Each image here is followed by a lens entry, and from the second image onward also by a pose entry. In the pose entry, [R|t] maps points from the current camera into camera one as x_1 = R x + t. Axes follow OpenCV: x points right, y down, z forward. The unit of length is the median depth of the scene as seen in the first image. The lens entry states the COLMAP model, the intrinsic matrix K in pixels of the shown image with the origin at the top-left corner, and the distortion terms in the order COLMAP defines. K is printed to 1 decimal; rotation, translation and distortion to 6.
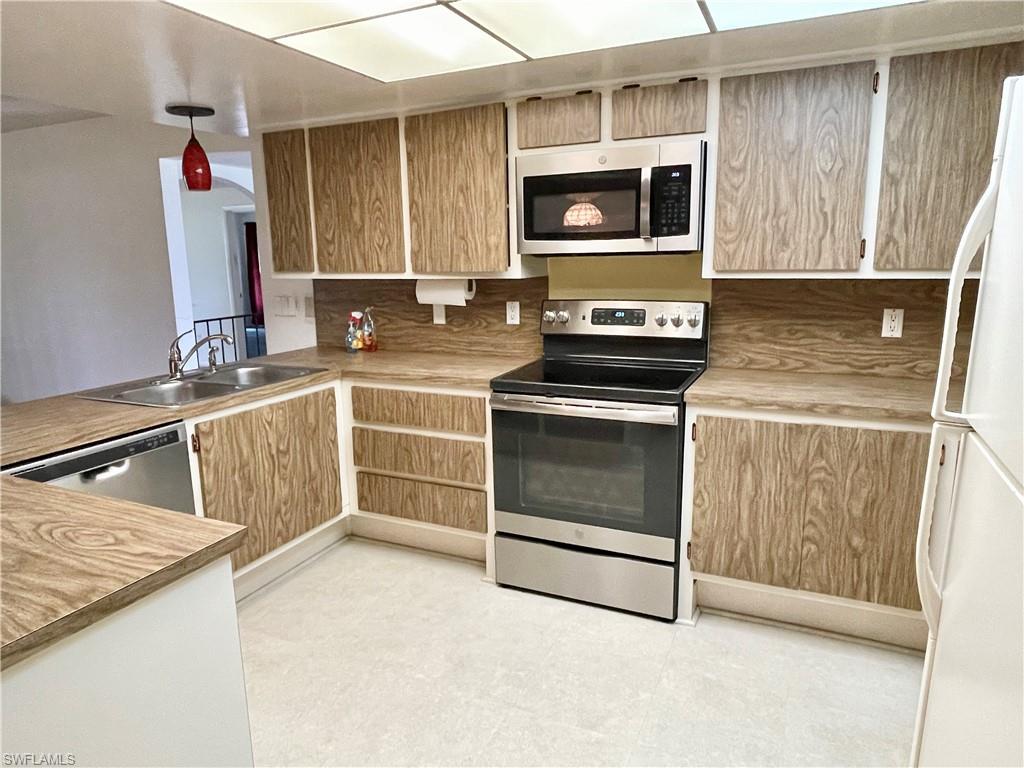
lens RADIAL K [[653.8, 0, 506.5], [0, 653.8, 375.2], [0, 0, 1]] dist [0.036516, -0.047775]
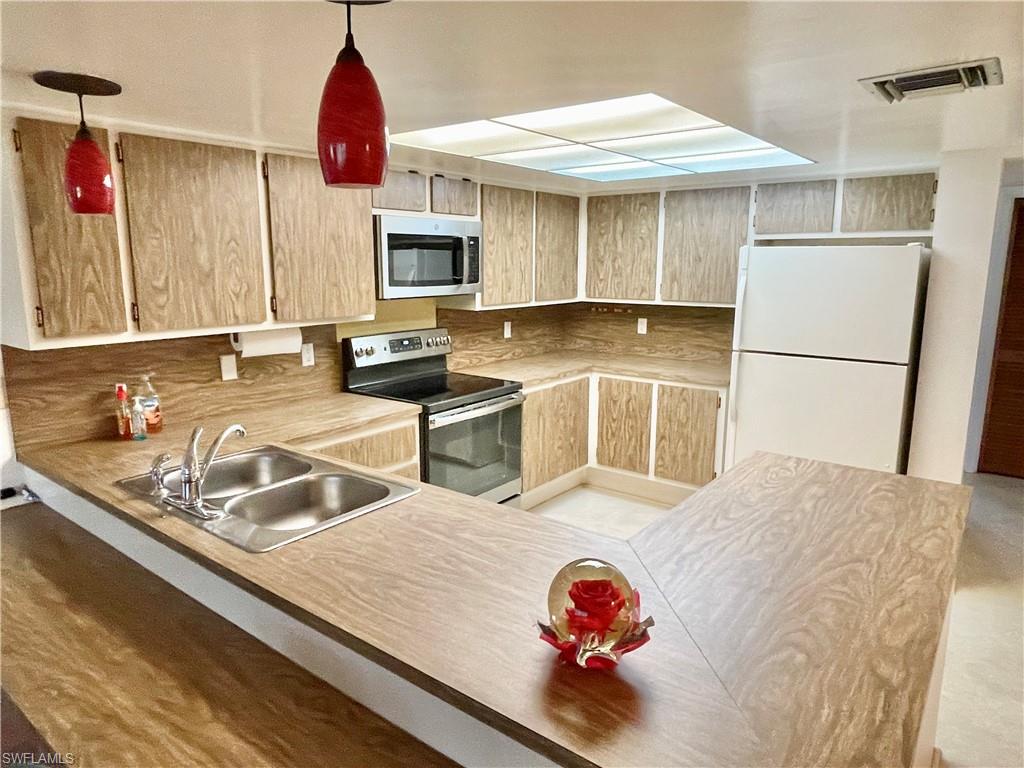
lens RADIAL K [[653.8, 0, 506.5], [0, 653.8, 375.2], [0, 0, 1]] dist [0.036516, -0.047775]
pose [[0.227406, -0.150043, 0.962171, -1.003809], [0.173793, 0.978449, 0.111506, -0.137517], [-0.958166, 0.141861, 0.248581, 0.504334]]
